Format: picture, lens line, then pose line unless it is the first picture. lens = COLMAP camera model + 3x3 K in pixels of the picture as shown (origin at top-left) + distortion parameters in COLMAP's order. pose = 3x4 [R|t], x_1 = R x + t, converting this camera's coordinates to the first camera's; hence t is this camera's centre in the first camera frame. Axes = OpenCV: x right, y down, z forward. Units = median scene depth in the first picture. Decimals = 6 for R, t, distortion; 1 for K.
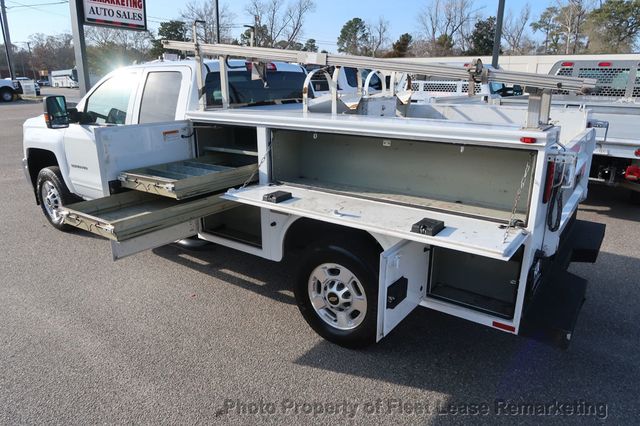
lens RADIAL K [[438.6, 0, 322.3], [0, 438.6, 211.6], [0, 0, 1]] dist [-0.028346, 0.005578]
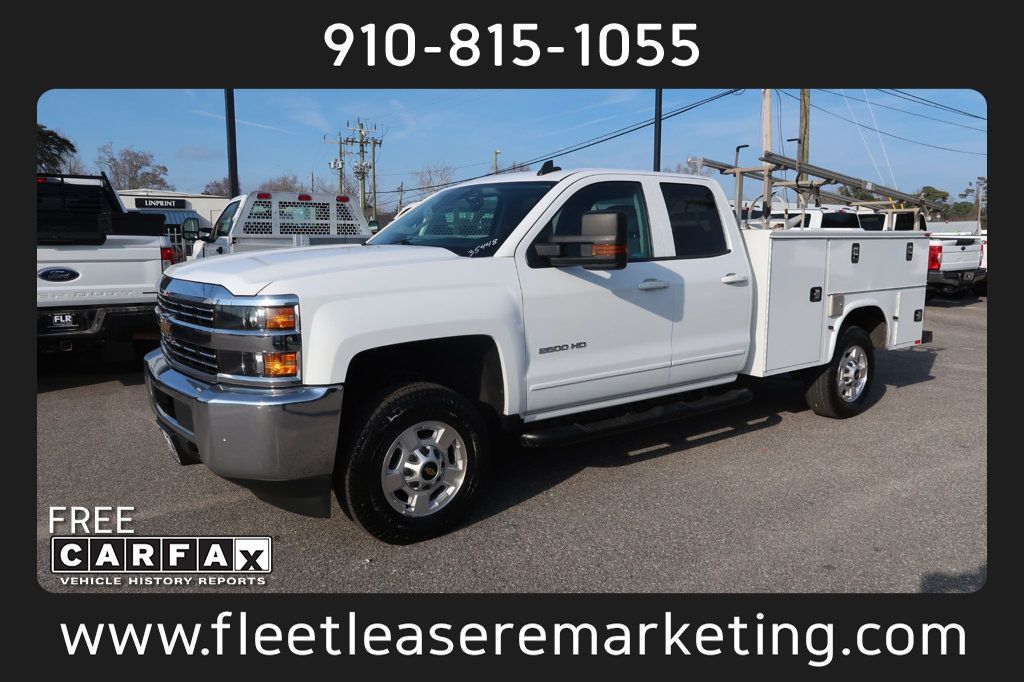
lens RADIAL K [[701.8, 0, 507.5], [0, 701.8, 337.0], [0, 0, 1]] dist [-0.028346, 0.005578]
pose [[0.308662, -0.135335, 0.941495, -0.867412], [0.275891, 0.960012, 0.047547, -0.110229], [-0.910281, 0.245074, 0.333657, 0.495784]]
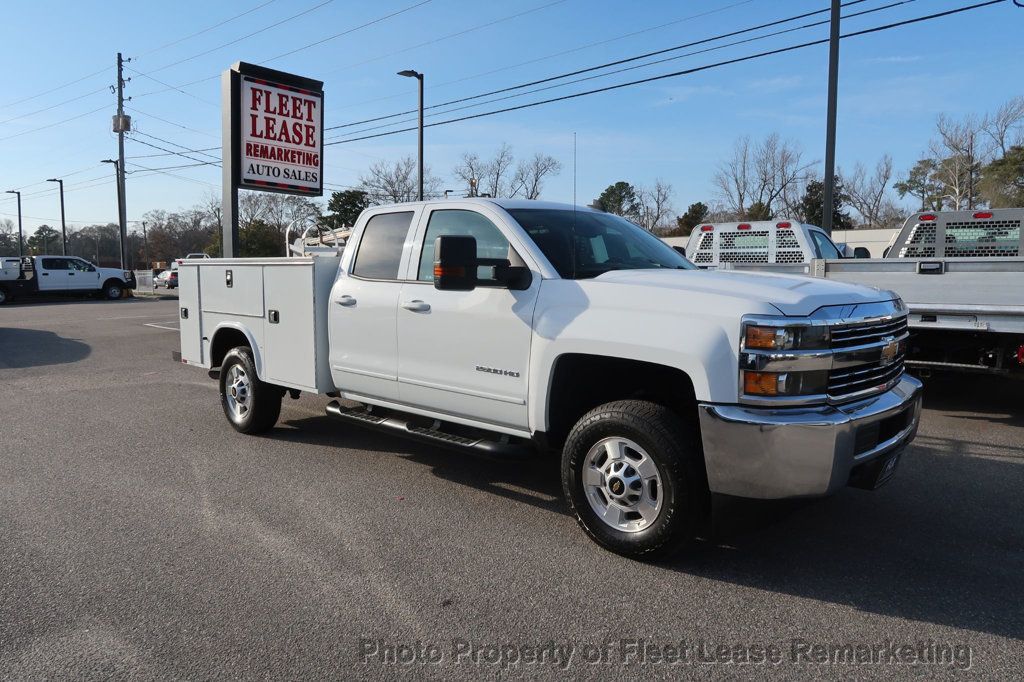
lens RADIAL K [[701.8, 0, 514.1], [0, 701.8, 340.4], [0, 0, 1]] dist [-0.028346, 0.005578]
pose [[0.996858, -0.002646, -0.079170, -0.006049], [-0.013058, 0.980278, -0.197192, 0.083952], [0.078130, 0.197606, 0.977163, -0.101404]]
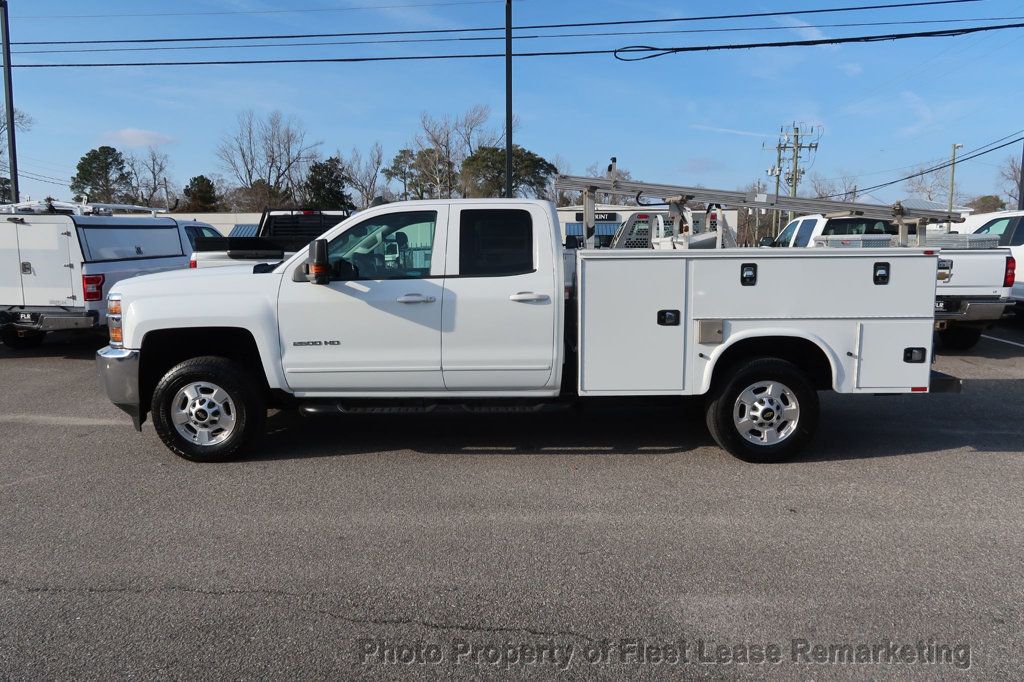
lens RADIAL K [[701.8, 0, 510.2], [0, 701.8, 334.5], [0, 0, 1]] dist [-0.028346, 0.005578]
pose [[0.819183, -0.077554, 0.568264, -0.592546], [0.172902, 0.978113, -0.115760, 0.039455], [-0.546849, 0.193082, 0.814663, -0.036309]]
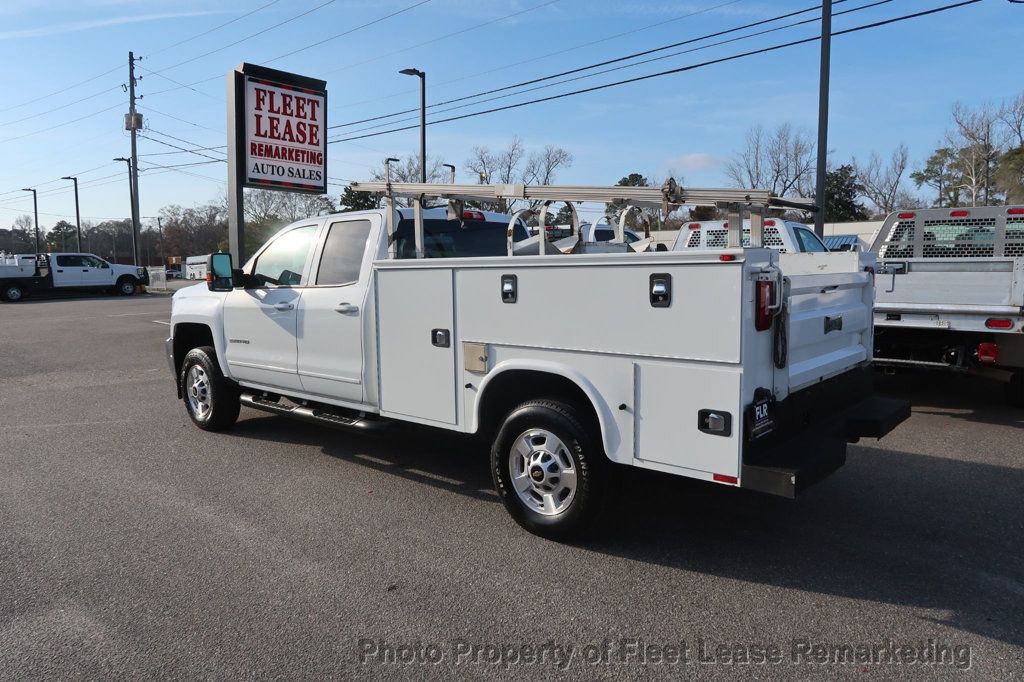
lens RADIAL K [[701.8, 0, 514.6], [0, 701.8, 338.6], [0, 0, 1]] dist [-0.028346, 0.005578]
pose [[0.995100, -0.005117, -0.098742, 0.045766], [-0.013702, 0.981887, -0.188973, 0.081618], [0.097920, 0.189400, 0.977005, -0.132236]]
